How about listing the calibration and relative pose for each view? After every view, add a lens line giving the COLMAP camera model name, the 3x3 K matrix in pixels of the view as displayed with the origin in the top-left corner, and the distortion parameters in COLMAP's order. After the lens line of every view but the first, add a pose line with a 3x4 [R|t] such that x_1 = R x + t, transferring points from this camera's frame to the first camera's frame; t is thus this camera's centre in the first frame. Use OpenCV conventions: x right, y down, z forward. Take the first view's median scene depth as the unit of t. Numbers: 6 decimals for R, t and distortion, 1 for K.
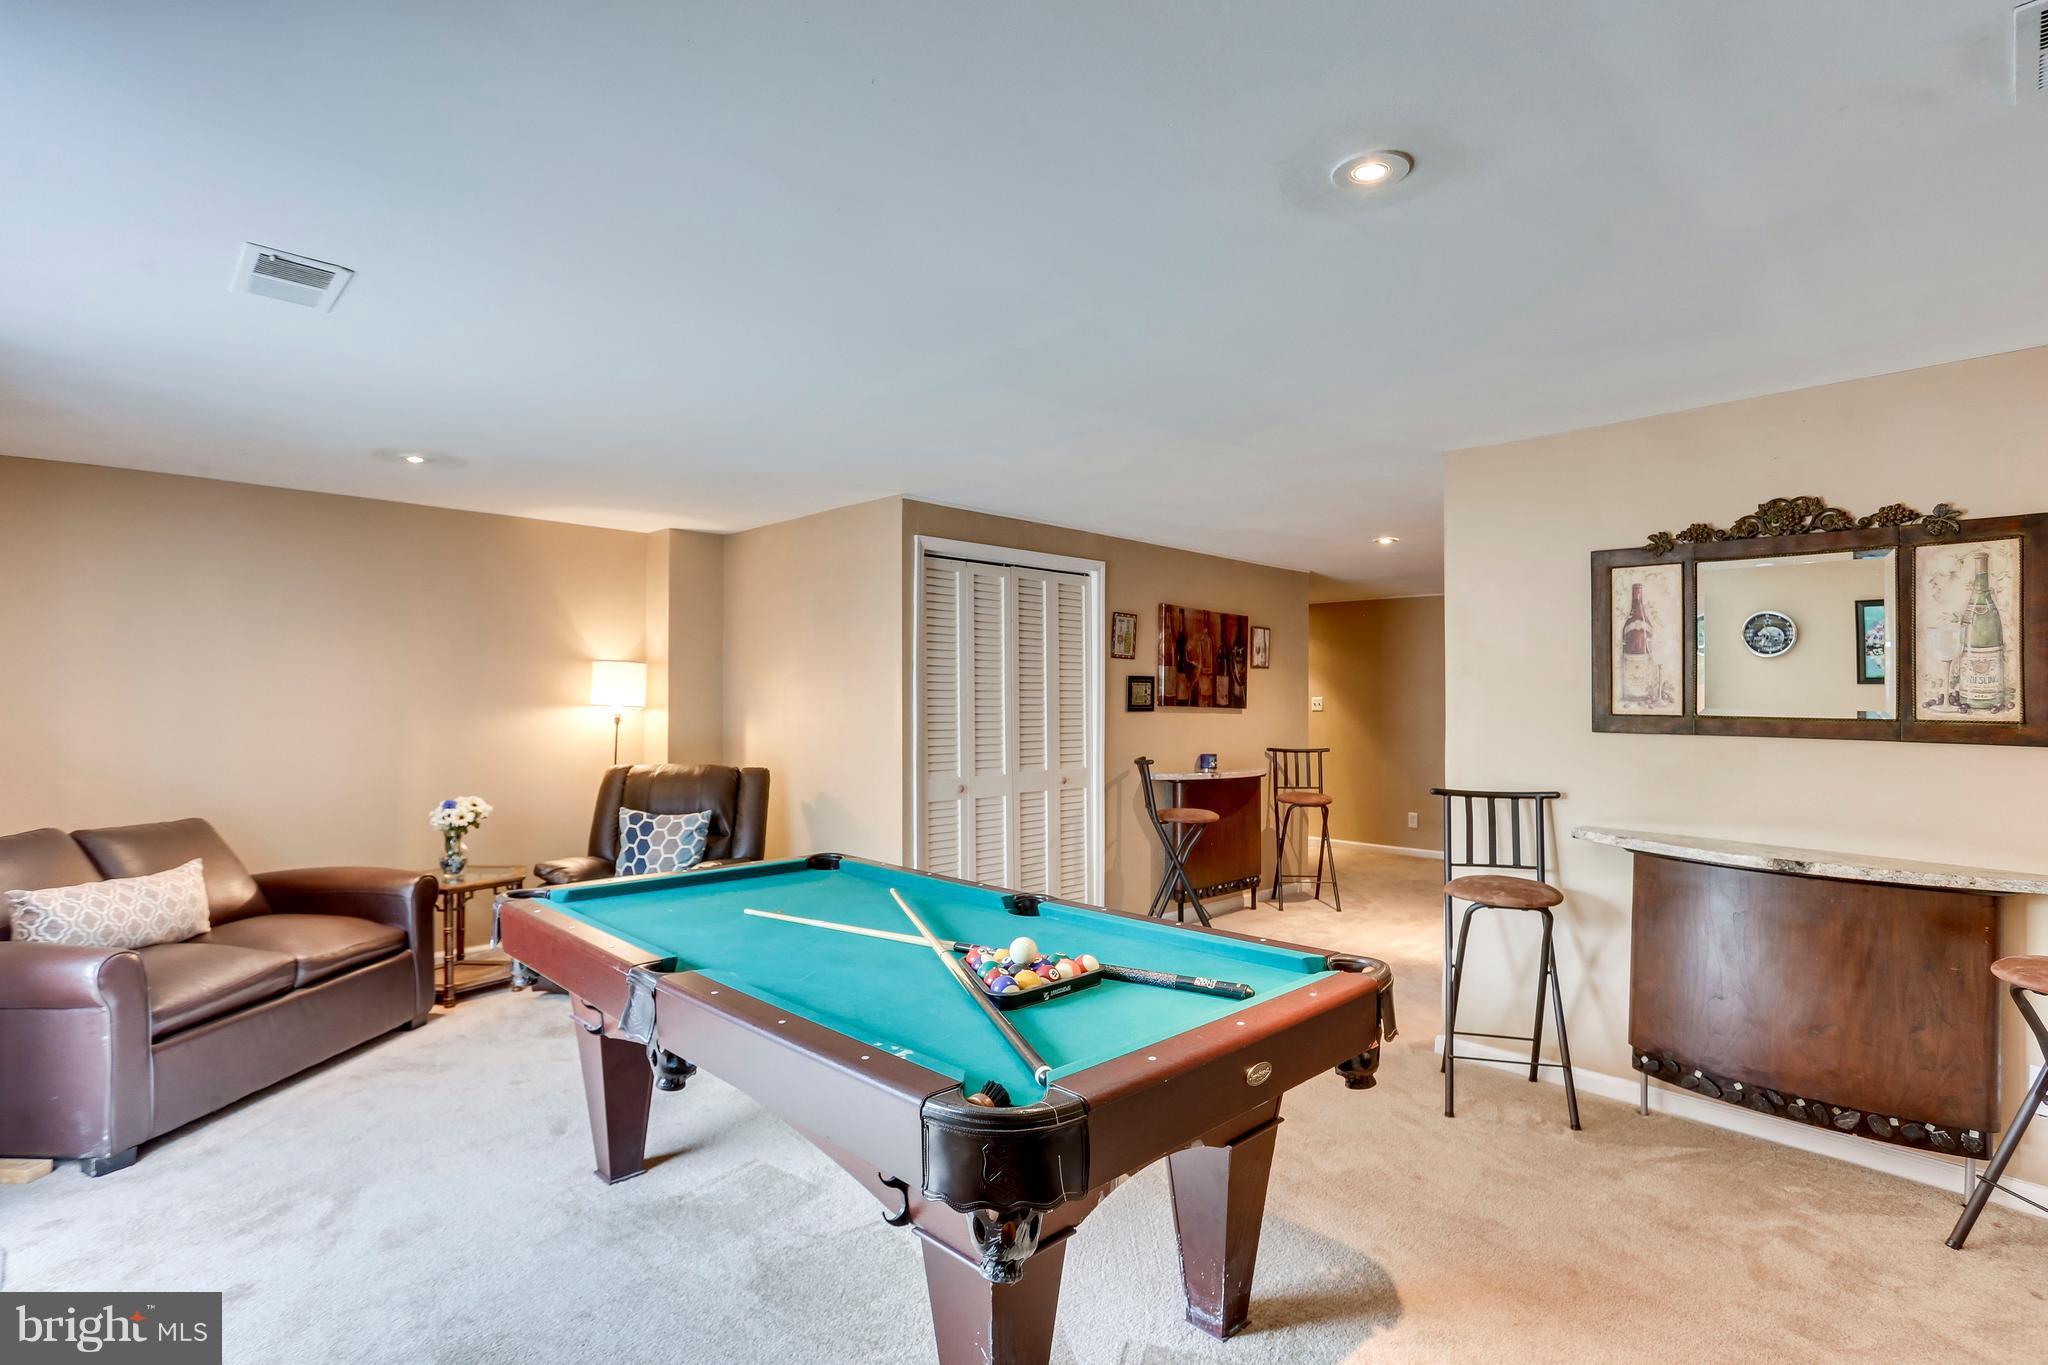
lens RADIAL K [[994.3, 0, 1023.7], [0, 994.3, 676.2], [0, 0, 1]] dist [-0.069360, 0.049184]
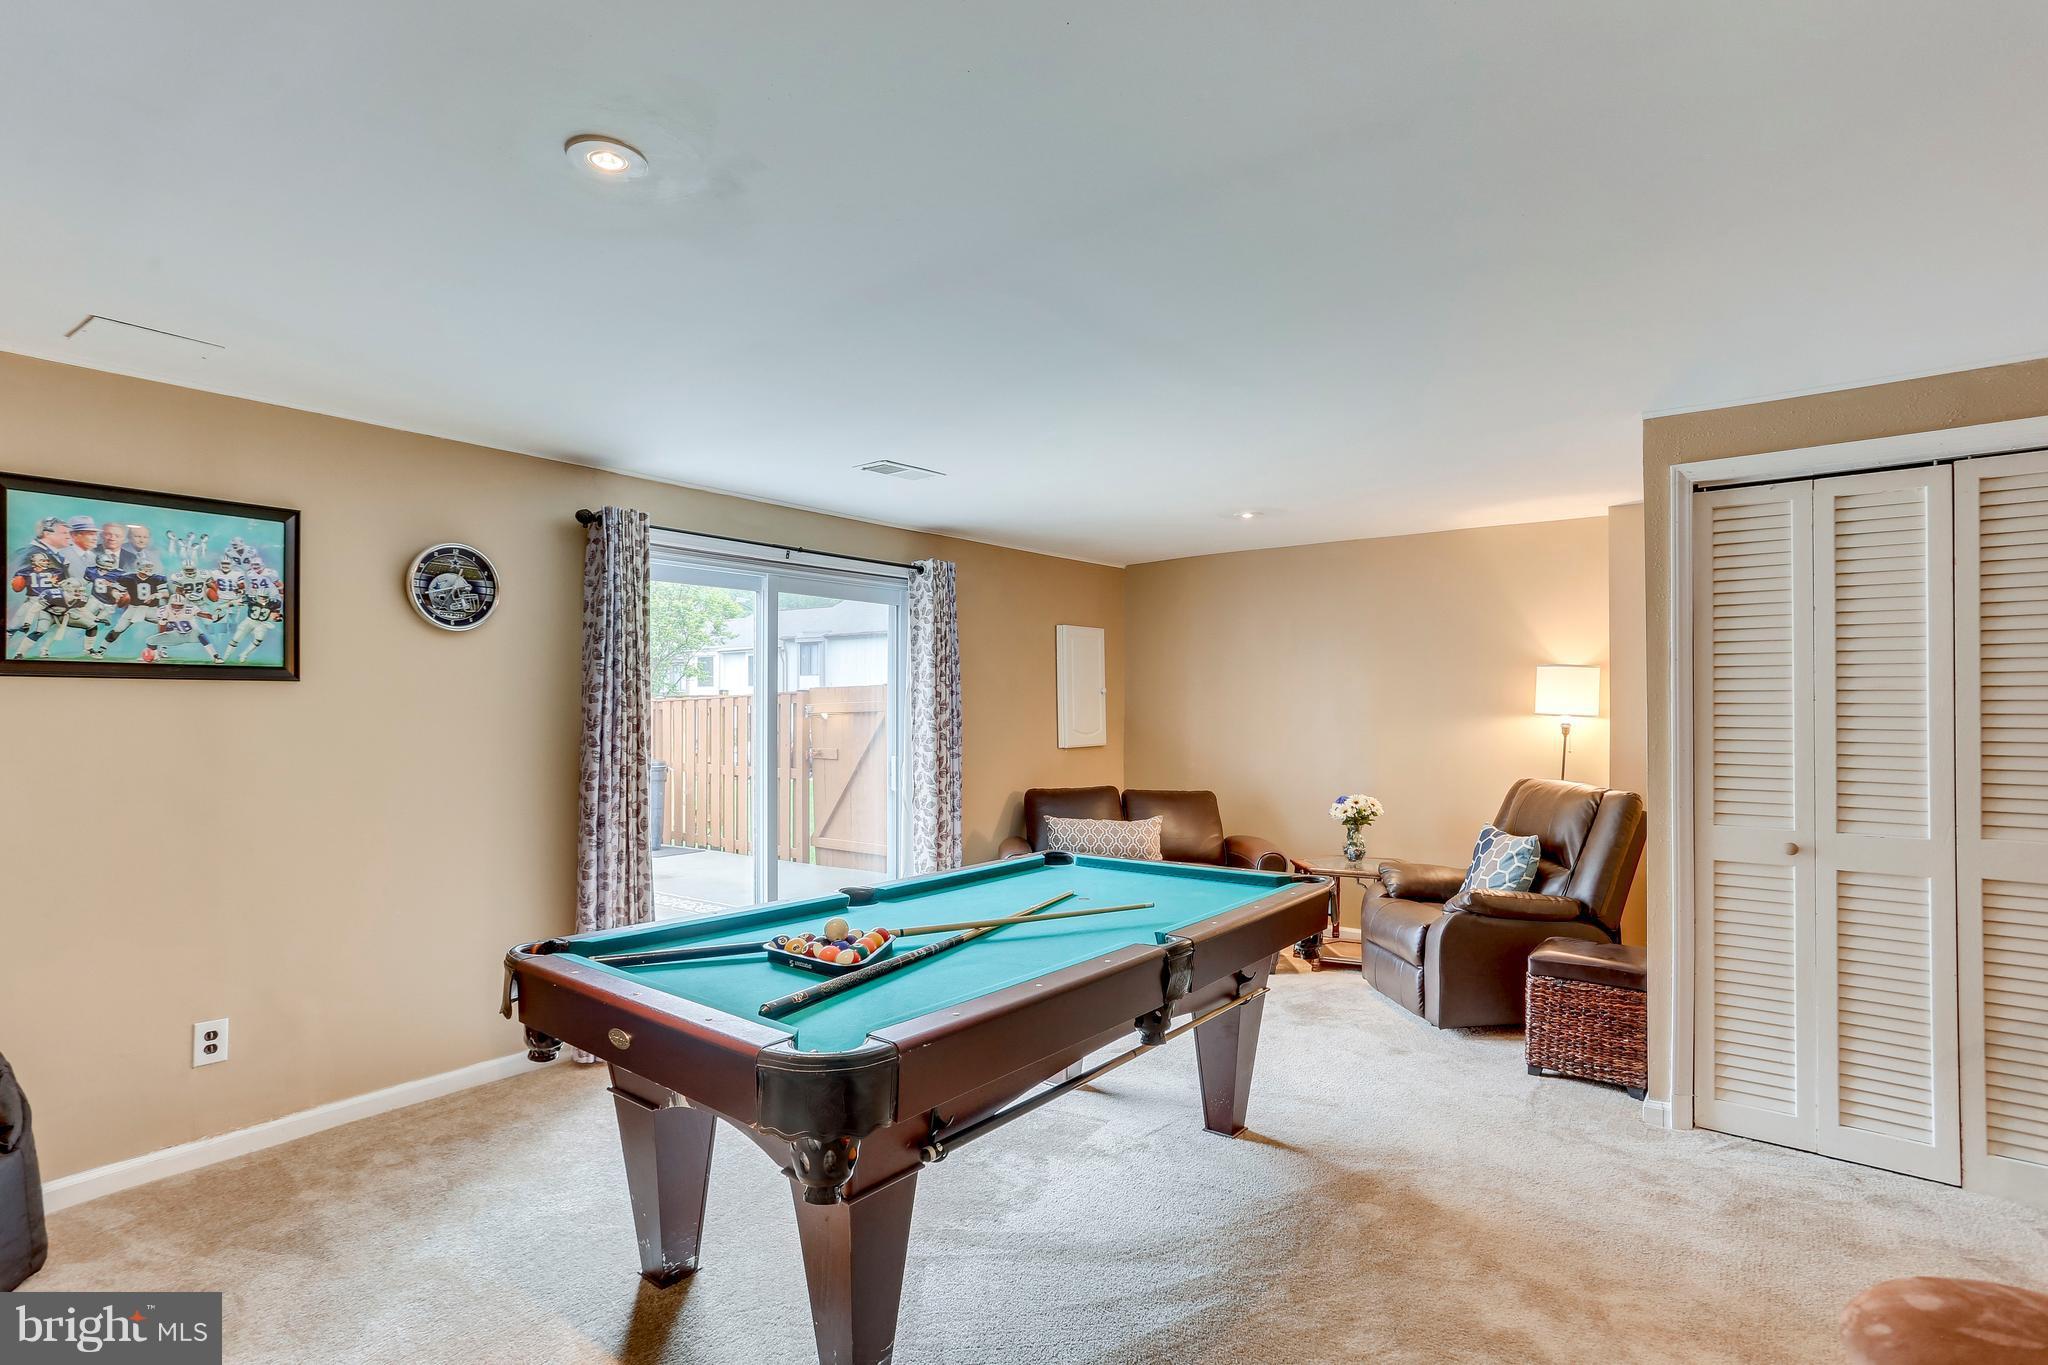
lens RADIAL K [[994.3, 0, 1023.7], [0, 994.3, 676.2], [0, 0, 1]] dist [-0.069360, 0.049184]
pose [[0.118537, -0.034676, -0.992344, 0.517079], [0.027442, 0.999123, -0.031635, 0.012320], [0.992570, -0.023482, 0.119385, 0.485016]]
